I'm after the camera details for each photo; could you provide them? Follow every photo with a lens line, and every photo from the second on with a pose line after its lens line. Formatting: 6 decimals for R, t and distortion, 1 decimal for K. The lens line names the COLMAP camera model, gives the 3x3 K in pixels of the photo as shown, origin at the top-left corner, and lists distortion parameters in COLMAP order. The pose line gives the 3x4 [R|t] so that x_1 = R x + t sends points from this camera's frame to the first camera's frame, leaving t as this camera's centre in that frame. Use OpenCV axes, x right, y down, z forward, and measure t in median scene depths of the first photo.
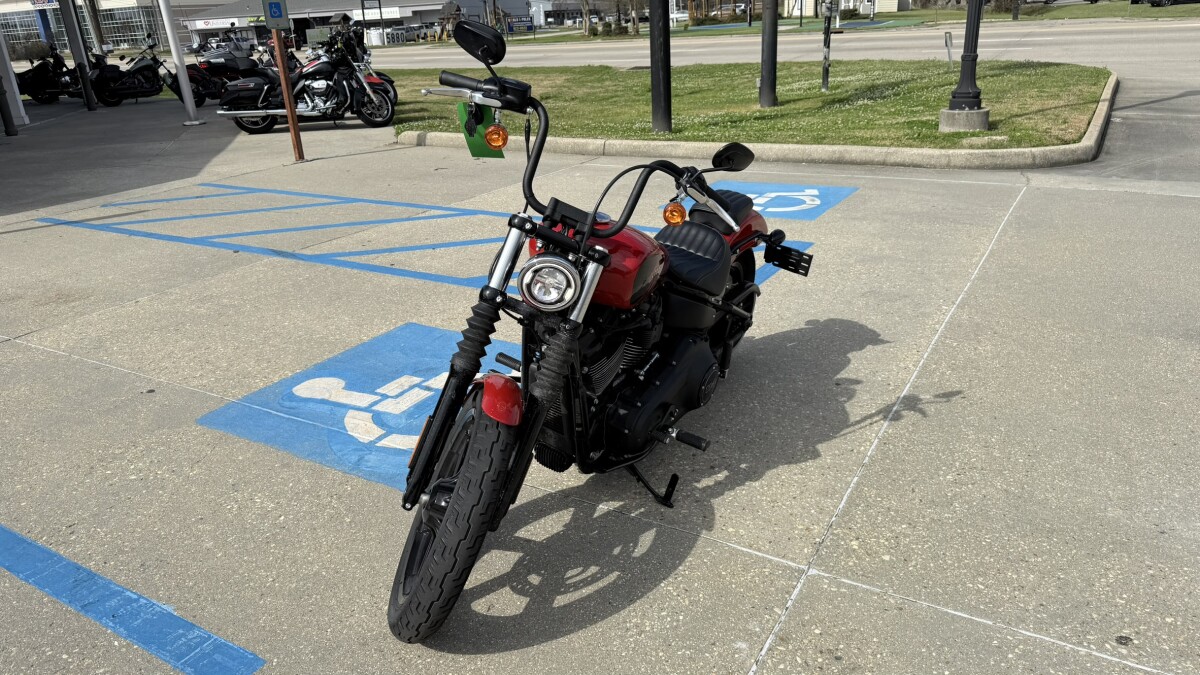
lens RADIAL K [[824.6, 0, 581.1], [0, 824.6, 337.5], [0, 0, 1]] dist [0.066842, -0.107895]
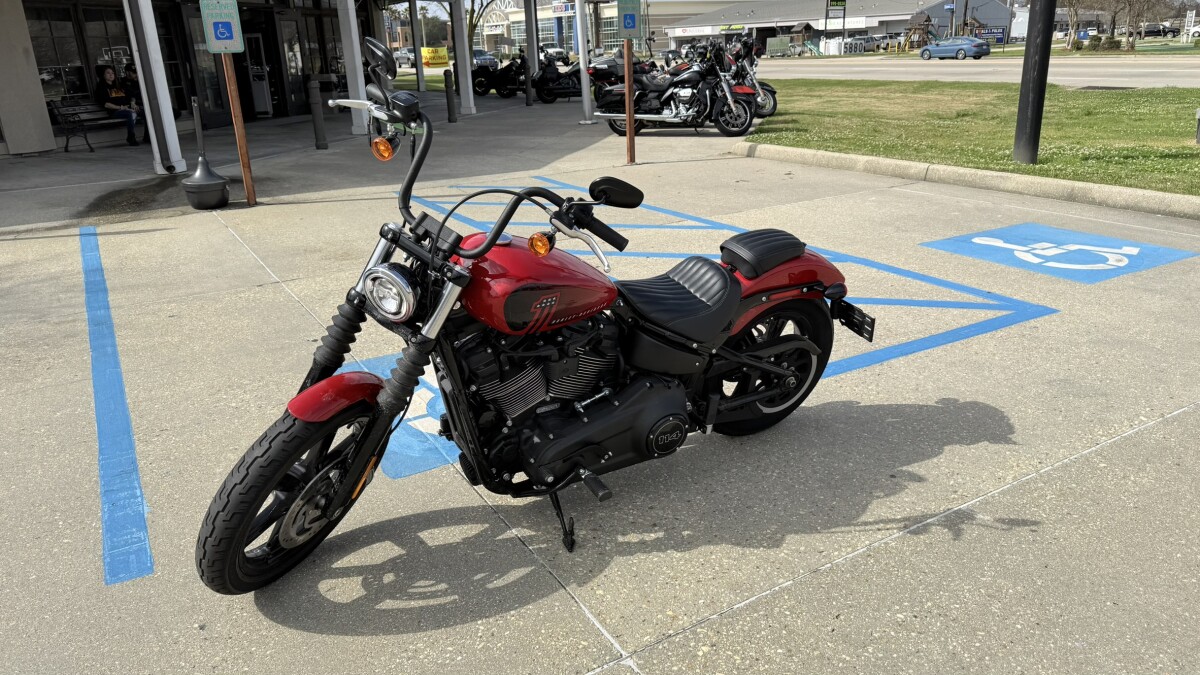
lens RADIAL K [[824.2, 0, 600.0], [0, 824.2, 337.5], [0, 0, 1]] dist [0.085707, -0.107605]
pose [[0.886071, 0.173160, -0.429992, 0.142212], [-0.177920, 0.983604, 0.029469, -0.019575], [0.428044, 0.050392, 0.902352, 0.041593]]
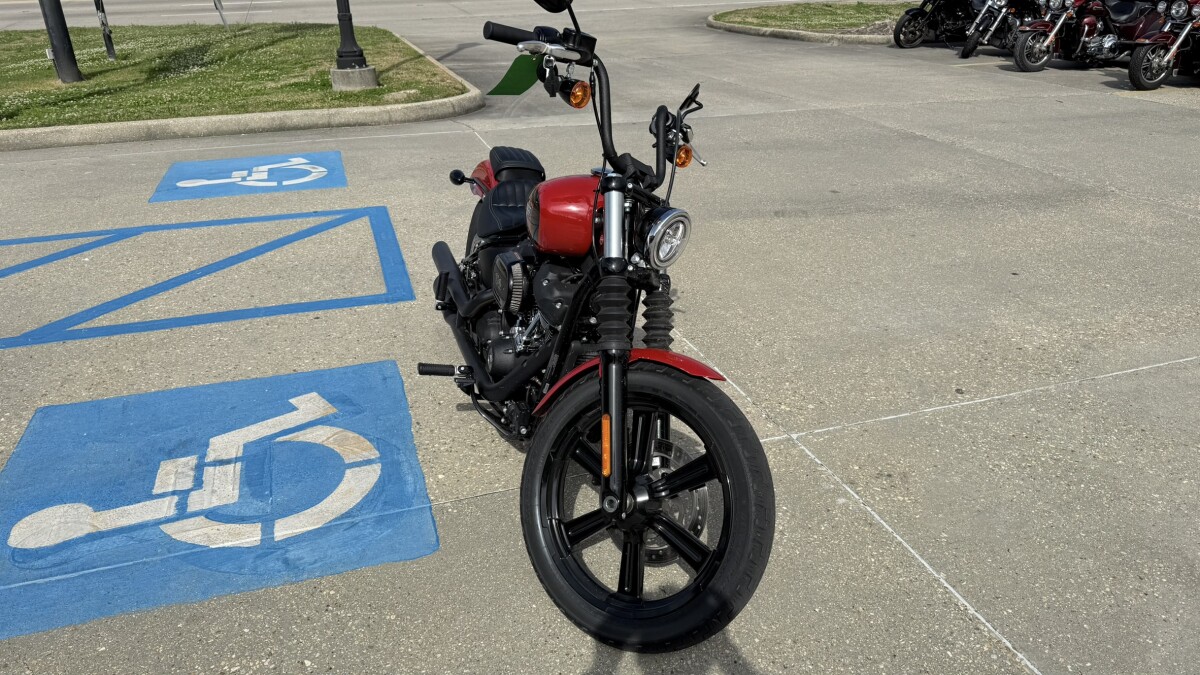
lens RADIAL K [[845.3, 0, 599.6], [0, 845.3, 332.5], [0, 0, 1]] dist [0.037553, -0.047164]
pose [[0.652213, -0.277136, 0.705559, -0.175362], [0.259769, 0.956127, 0.135428, -0.024021], [-0.712136, 0.094955, 0.695590, 0.082012]]
